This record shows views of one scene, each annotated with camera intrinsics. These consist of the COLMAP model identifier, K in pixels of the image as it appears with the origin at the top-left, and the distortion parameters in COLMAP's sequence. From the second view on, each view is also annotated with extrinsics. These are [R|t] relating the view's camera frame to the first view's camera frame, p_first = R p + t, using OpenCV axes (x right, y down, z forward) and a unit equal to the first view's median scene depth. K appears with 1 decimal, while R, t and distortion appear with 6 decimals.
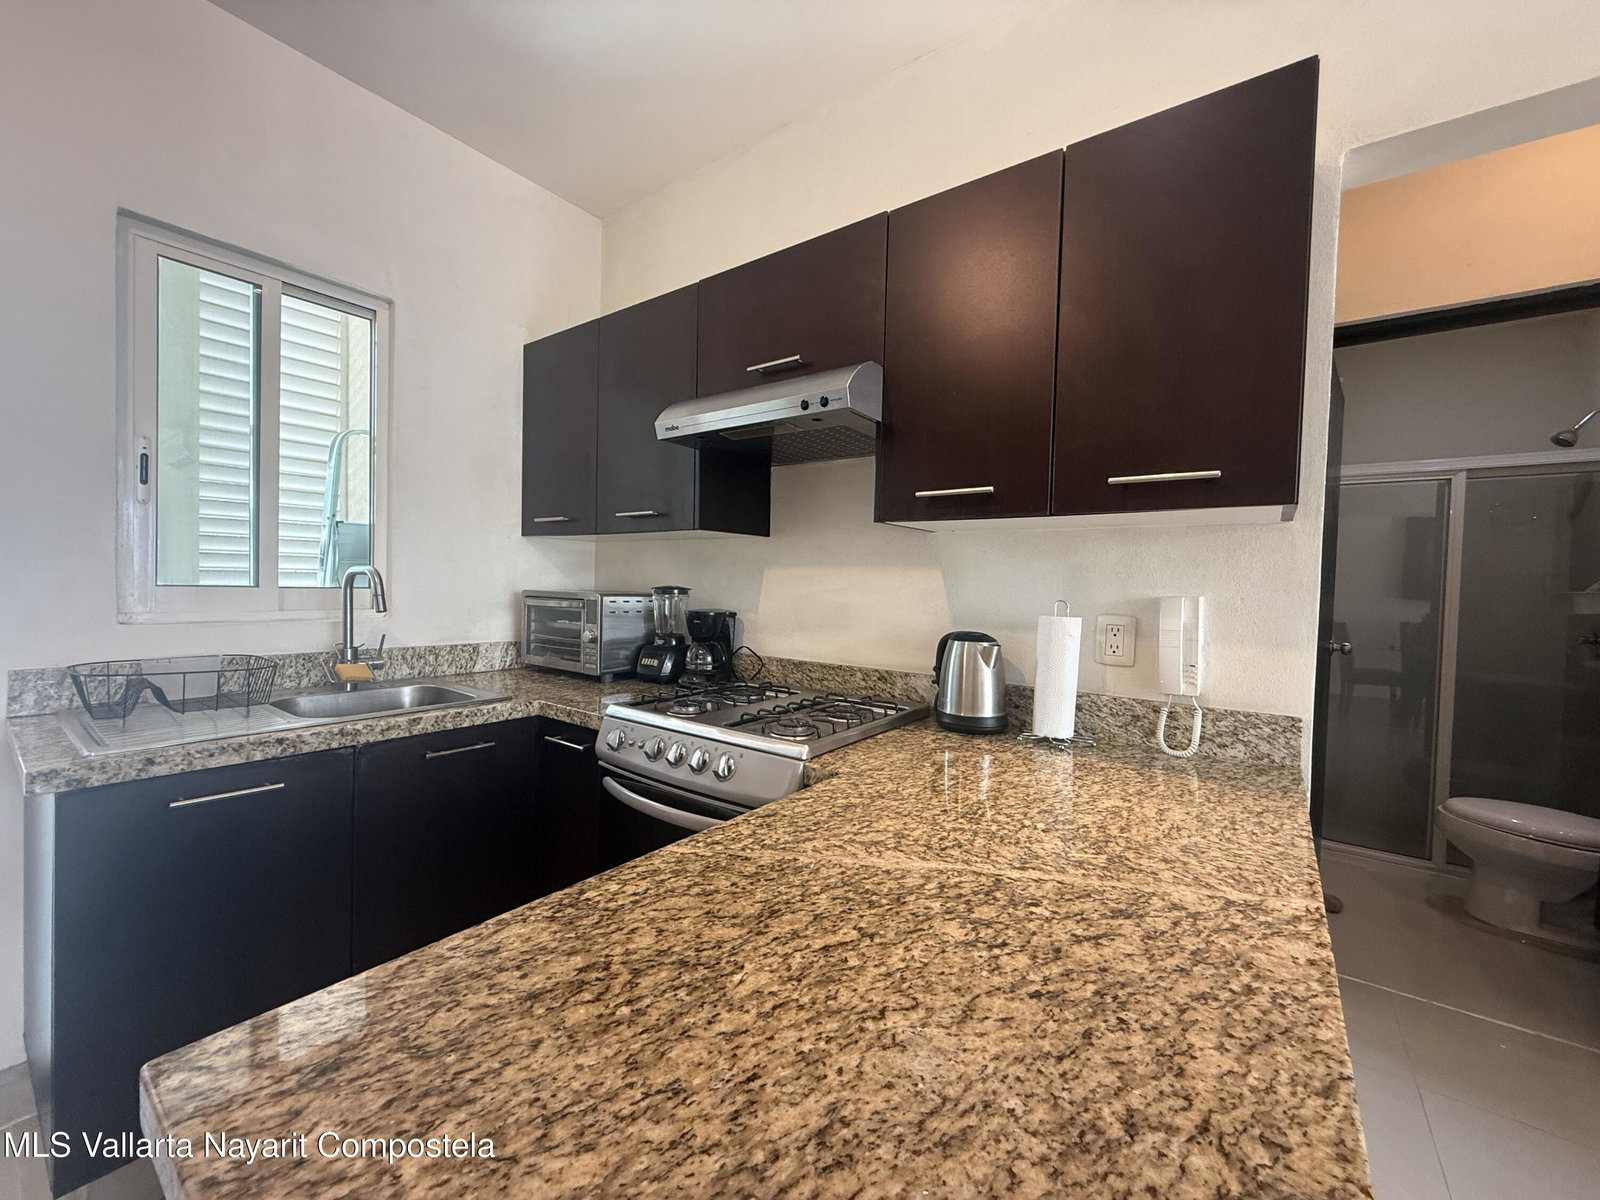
lens RADIAL K [[637.9, 0, 795.4], [0, 637.9, 599.6], [0, 0, 1]] dist [-0.000090, -0.000133]
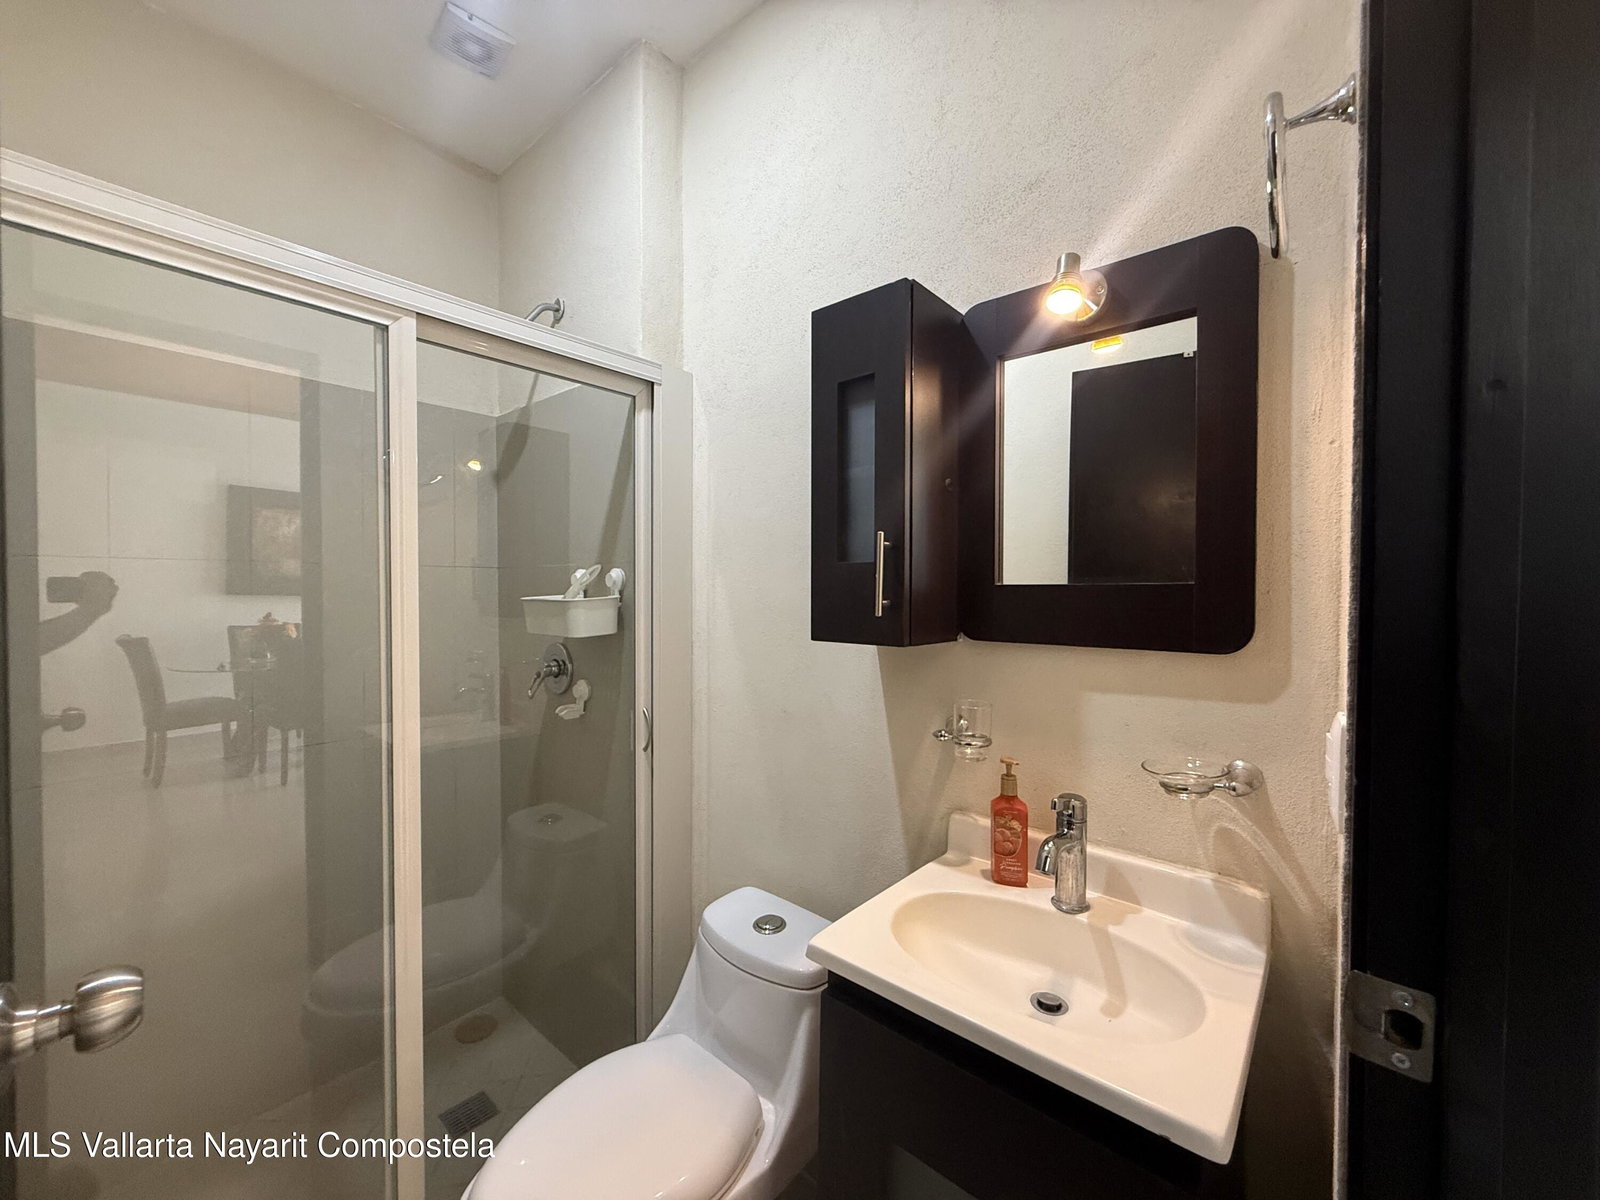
lens RADIAL K [[637.9, 0, 795.4], [0, 637.9, 599.6], [0, 0, 1]] dist [-0.000090, -0.000133]
pose [[0.069072, -0.046239, 0.996540, 0.287542], [0.028497, 0.998609, 0.044360, -0.013125], [-0.997205, 0.025335, 0.070294, 0.323521]]
